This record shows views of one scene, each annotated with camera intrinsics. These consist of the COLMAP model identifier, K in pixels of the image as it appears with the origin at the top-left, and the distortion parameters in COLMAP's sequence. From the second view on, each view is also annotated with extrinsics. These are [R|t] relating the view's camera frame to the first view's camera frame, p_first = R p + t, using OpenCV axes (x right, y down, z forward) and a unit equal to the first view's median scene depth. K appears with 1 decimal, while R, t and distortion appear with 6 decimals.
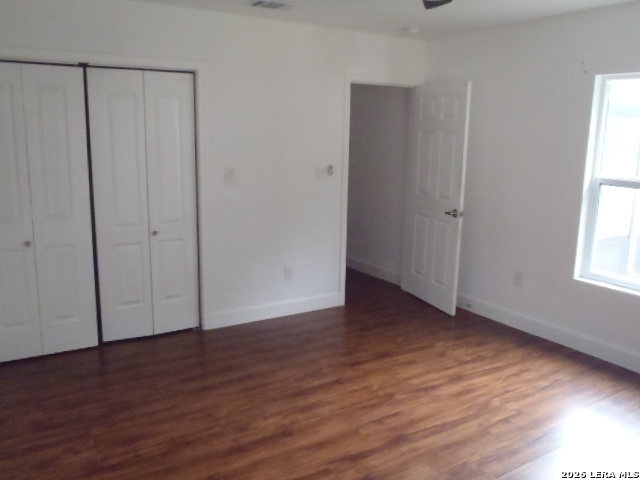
lens RADIAL K [[547.5, 0, 322.5], [0, 547.5, 242.0], [0, 0, 1]] dist [-0.059299, 0.023218]
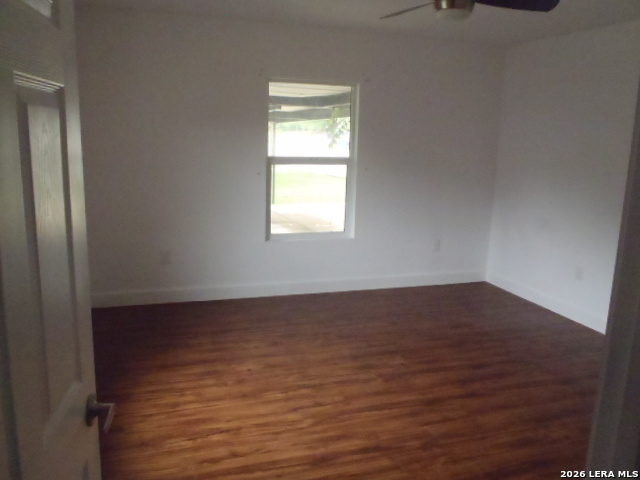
lens RADIAL K [[547.5, 0, 319.6], [0, 547.5, 239.7], [0, 0, 1]] dist [-0.059299, 0.023218]
pose [[-0.971492, -0.100190, 0.214860, 0.138559], [-0.011337, 0.924905, 0.380029, -0.326231], [-0.236800, 0.366760, -0.899674, 1.706091]]
